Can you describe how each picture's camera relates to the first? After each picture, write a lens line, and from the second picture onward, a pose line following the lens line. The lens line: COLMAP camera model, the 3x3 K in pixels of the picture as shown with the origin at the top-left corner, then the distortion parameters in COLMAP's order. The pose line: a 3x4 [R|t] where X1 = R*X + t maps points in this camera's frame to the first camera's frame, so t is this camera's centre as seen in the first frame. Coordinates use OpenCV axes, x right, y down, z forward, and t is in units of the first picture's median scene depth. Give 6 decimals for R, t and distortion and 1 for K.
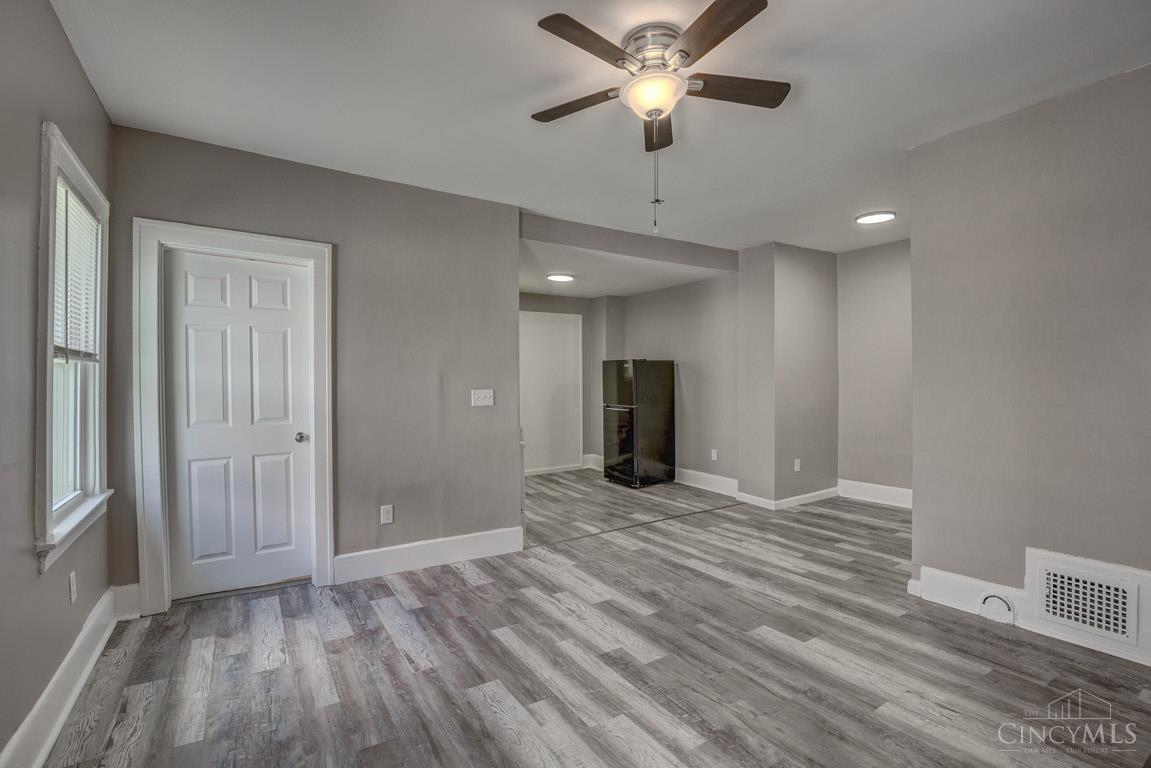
lens RADIAL K [[534.9, 0, 575.5], [0, 534.9, 384.0], [0, 0, 1]] dist [-0.028370, 0.000009]
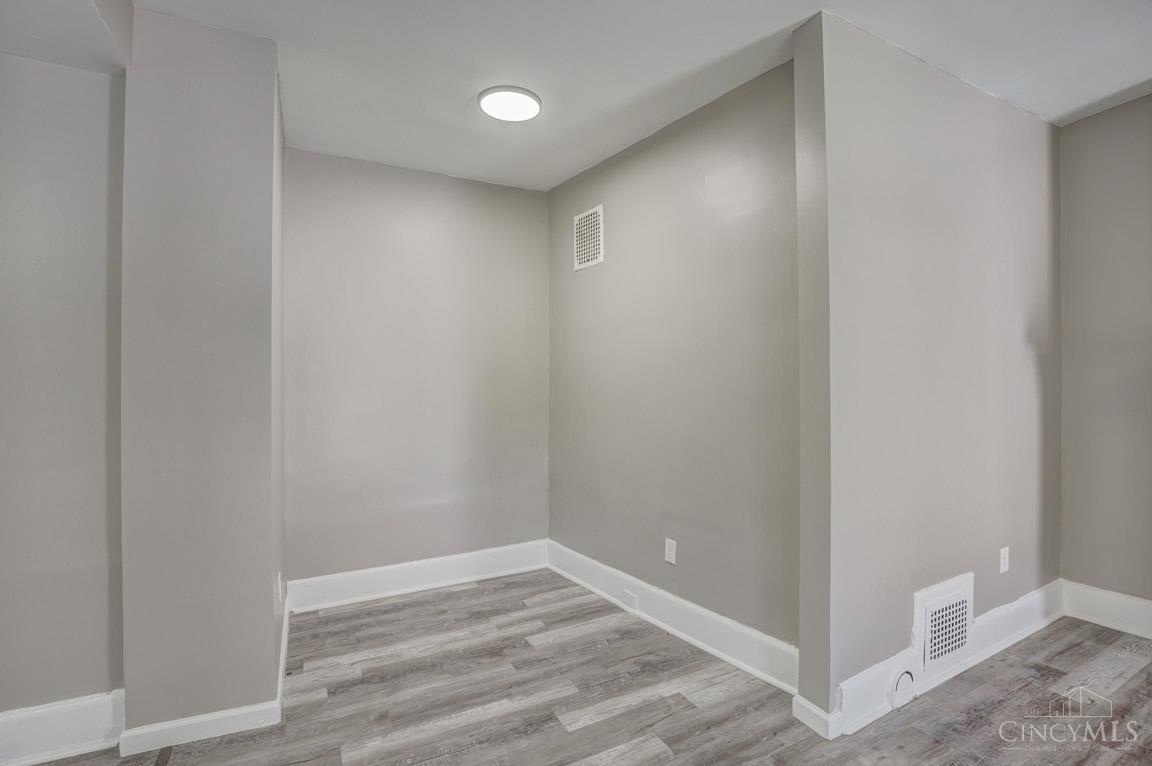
lens RADIAL K [[535.3, 0, 576.0], [0, 535.3, 383.0], [0, 0, 1]] dist [-0.028370, 0.000009]
pose [[0.075565, 0.012584, 0.997061, 0.009947], [0.011105, 0.999848, -0.013461, -0.002205], [-0.997079, 0.012089, 0.075414, 0.929937]]
